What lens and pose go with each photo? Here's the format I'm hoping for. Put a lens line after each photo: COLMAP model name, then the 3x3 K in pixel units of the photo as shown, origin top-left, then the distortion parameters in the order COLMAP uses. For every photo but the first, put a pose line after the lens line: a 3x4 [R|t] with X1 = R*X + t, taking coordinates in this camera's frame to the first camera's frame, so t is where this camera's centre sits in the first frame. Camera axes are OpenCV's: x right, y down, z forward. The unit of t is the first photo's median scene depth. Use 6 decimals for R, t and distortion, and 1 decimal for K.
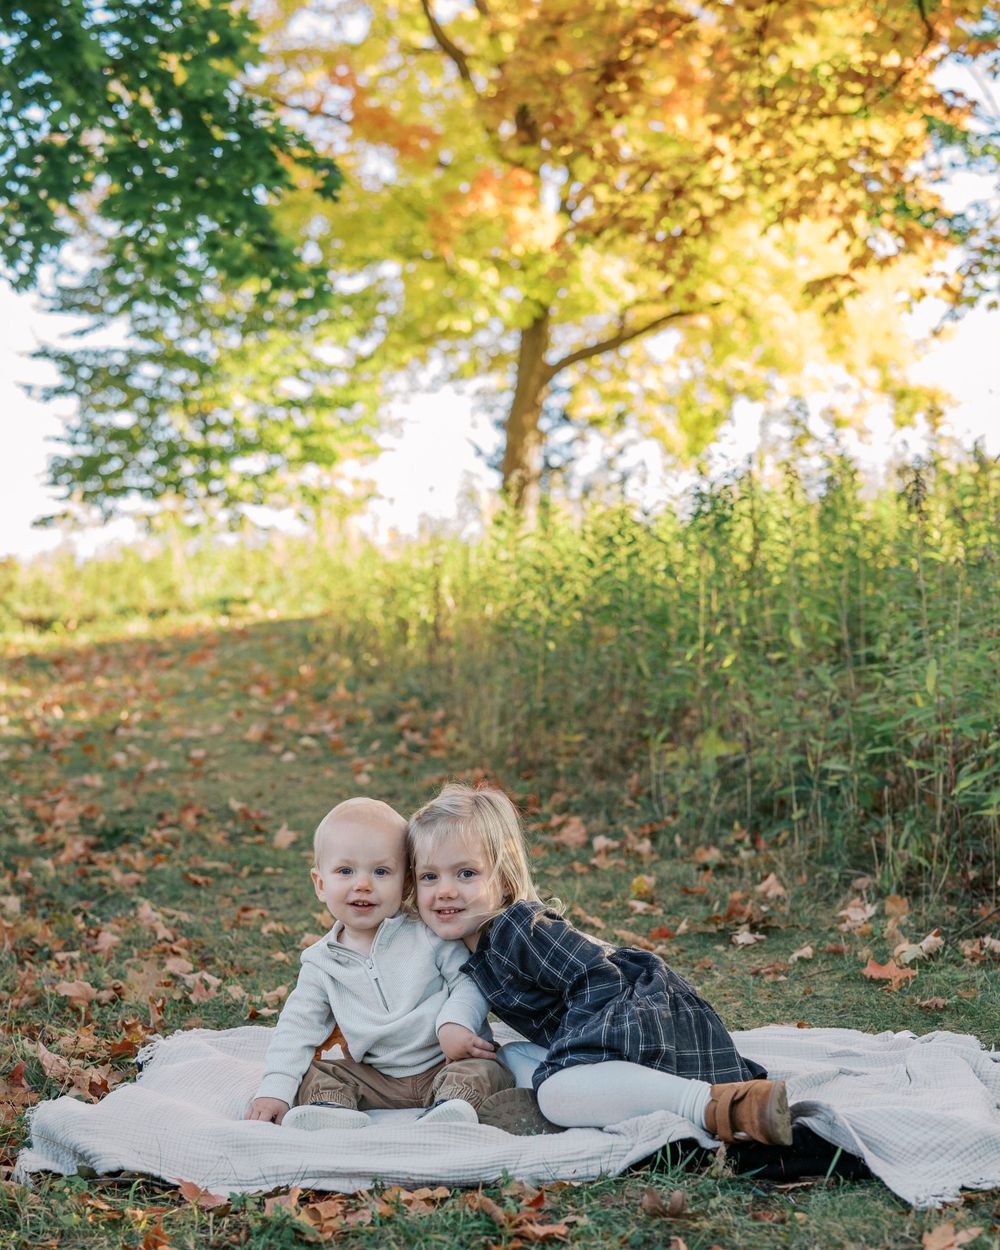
lens RADIAL K [[2283.1, 0, 545.5], [0, 2283.1, 803.7], [0, 0, 1]] dist [-0.002430, 0.202569]
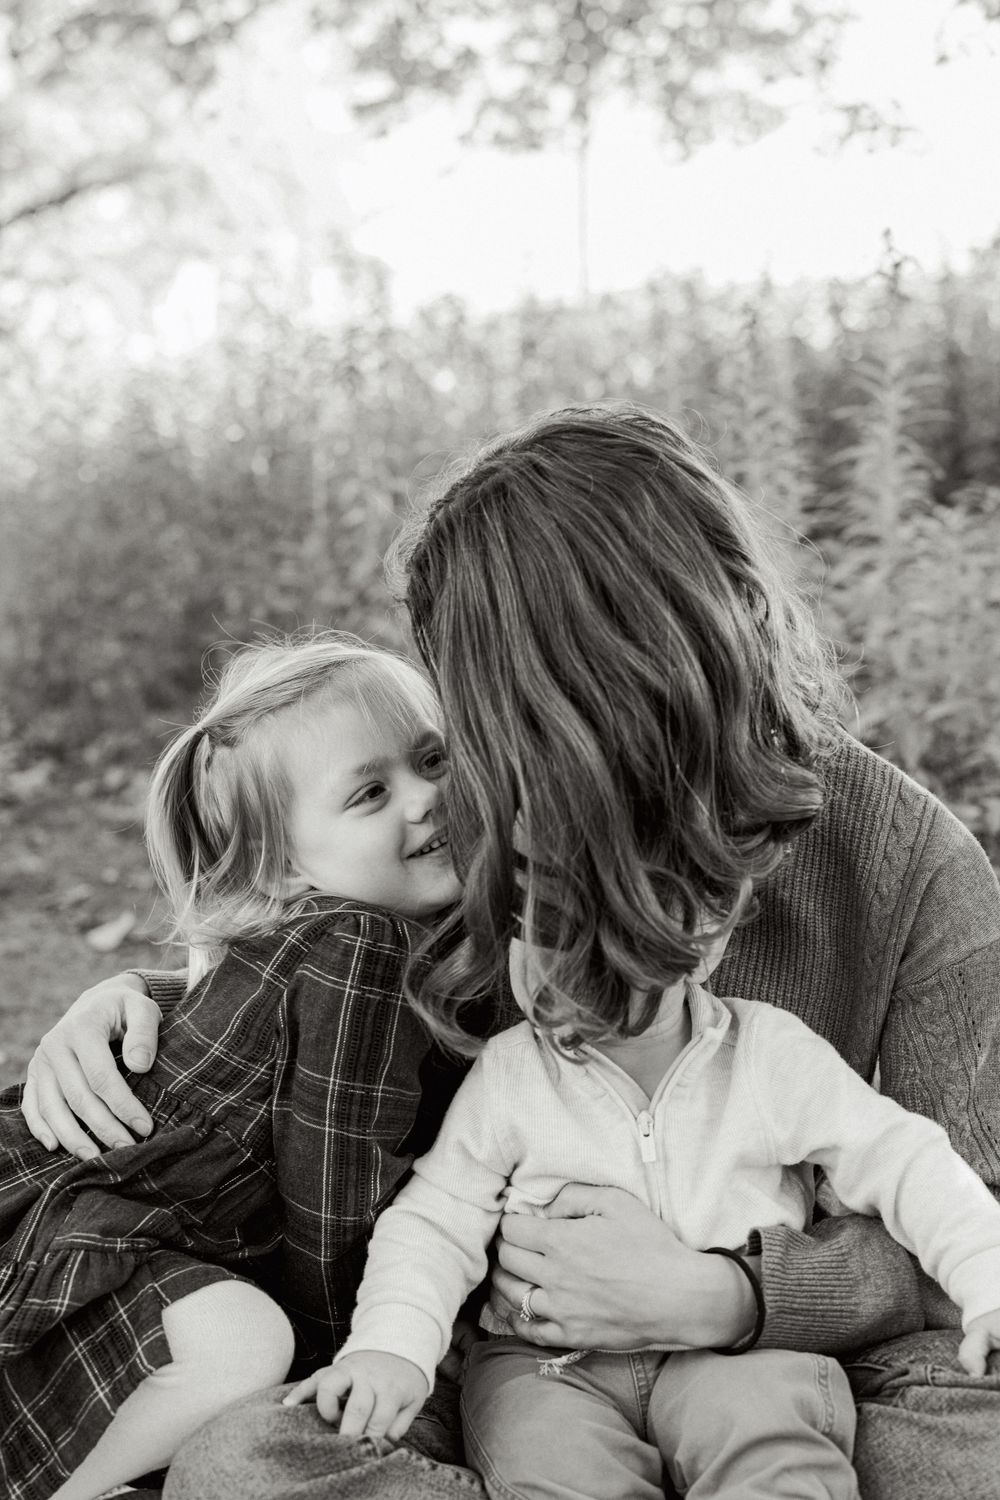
lens RADIAL K [[2076.7, 0, 495.8], [0, 2076.7, 753.5], [0, 0, 1]] dist [-0.001966, -0.029693]
pose [[0.971081, -0.020452, 0.237871, -0.022259], [0.008114, 0.998576, 0.052733, -0.022045], [-0.238611, -0.049278, 0.969864, 0.202570]]
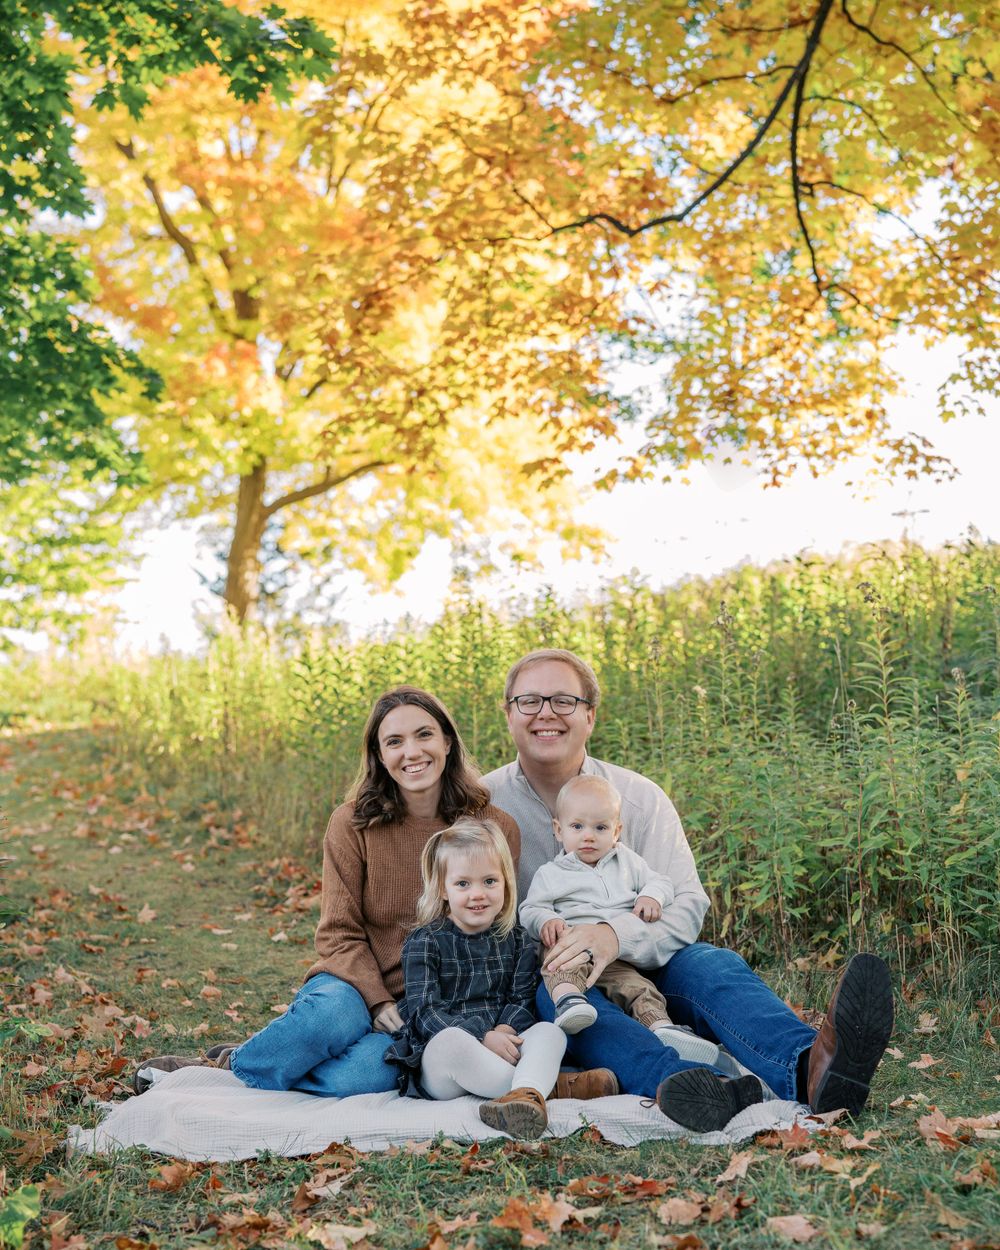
lens RADIAL K [[2044.3, 0, 498.0], [0, 2044.3, 743.7], [0, 0, 1]] dist [0.003406, 0.091702]
pose [[0.992123, -0.008241, 0.124993, -0.038369], [0.016870, 0.997533, -0.068136, 0.000482], [-0.124123, 0.069707, 0.989815, -0.089664]]
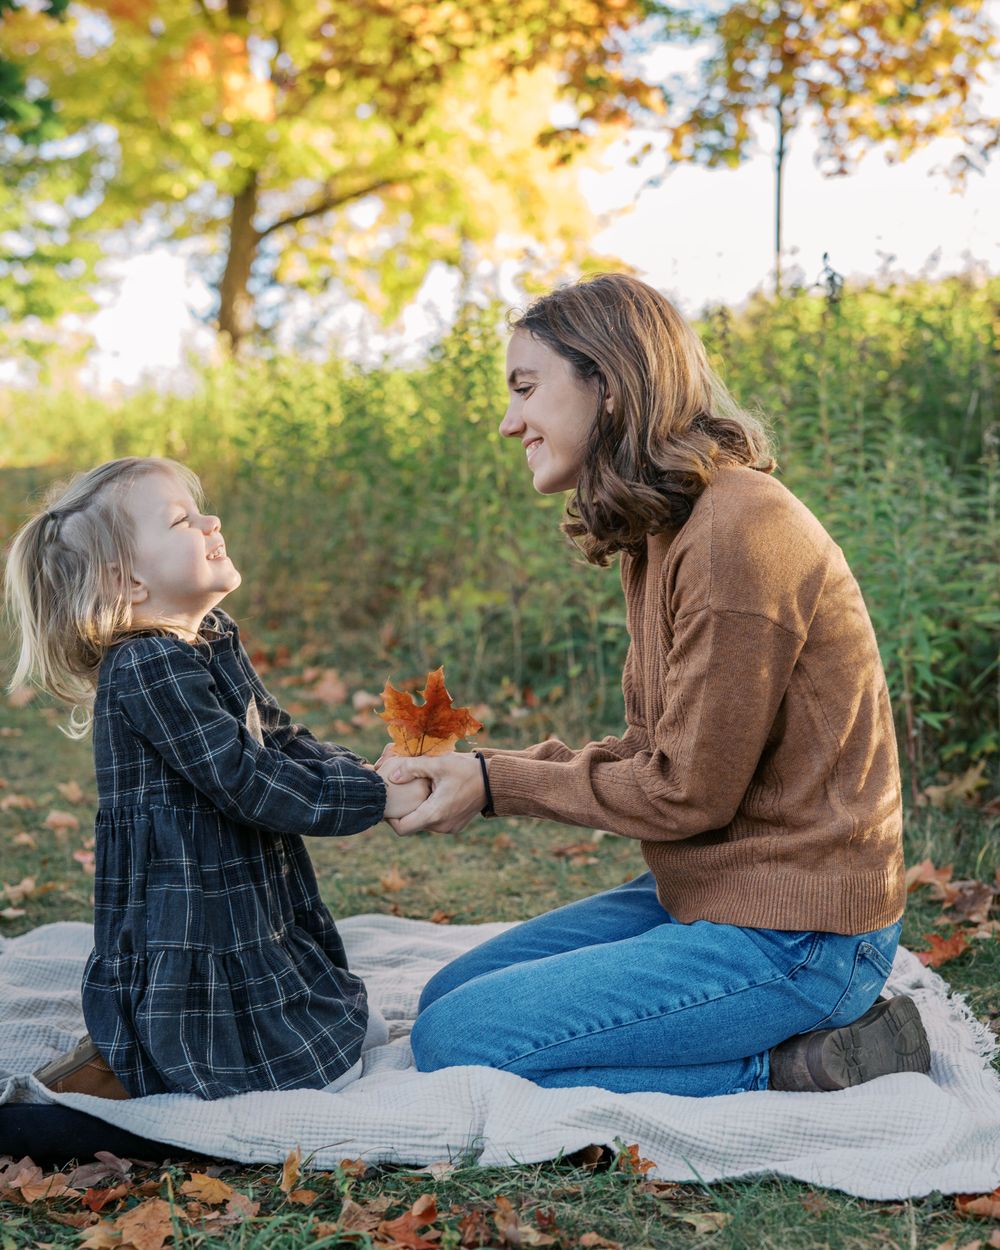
lens RADIAL K [[2044.3, 0, 498.0], [0, 2044.3, 743.7], [0, 0, 1]] dist [0.003406, 0.091702]
pose [[0.992754, -0.007995, 0.119902, -0.012632], [0.001811, 0.998666, 0.051600, -0.004884], [-0.120155, -0.051009, 0.991444, 0.086022]]
